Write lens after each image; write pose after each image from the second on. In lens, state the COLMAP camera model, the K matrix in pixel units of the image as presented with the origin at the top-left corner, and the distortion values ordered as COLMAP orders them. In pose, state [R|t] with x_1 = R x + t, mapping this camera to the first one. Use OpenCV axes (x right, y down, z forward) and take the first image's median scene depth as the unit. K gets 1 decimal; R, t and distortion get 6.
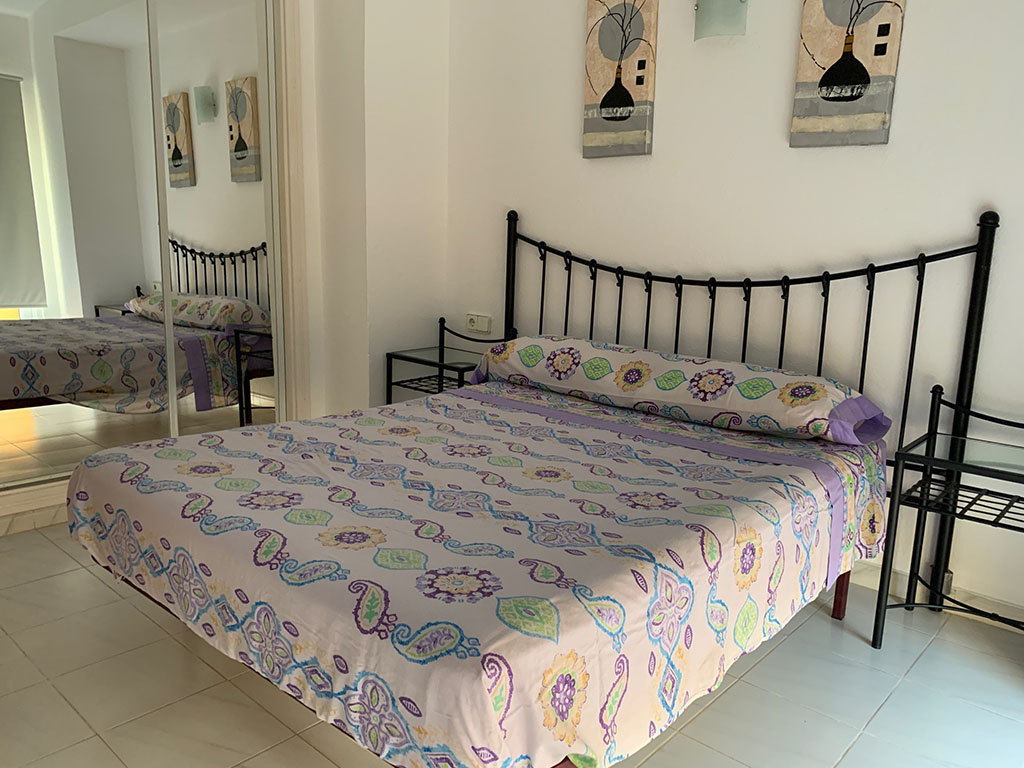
lens RADIAL K [[784.2, 0, 512.0], [0, 784.2, 384.0], [0, 0, 1]] dist [-0.000505, -0.003064]
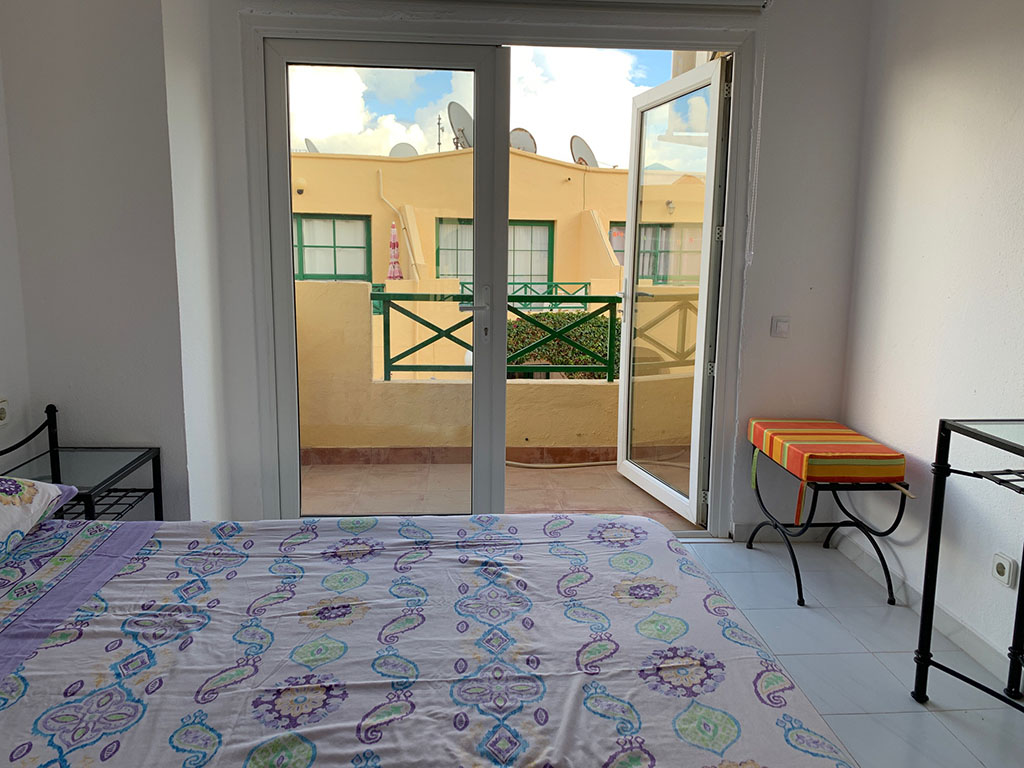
lens RADIAL K [[784.2, 0, 512.0], [0, 784.2, 384.0], [0, 0, 1]] dist [-0.000505, -0.003064]
pose [[-0.724652, -0.155443, 0.671354, -0.544302], [0.093871, 0.942880, 0.319634, -0.315264], [-0.682691, 0.294644, -0.668668, 1.275777]]
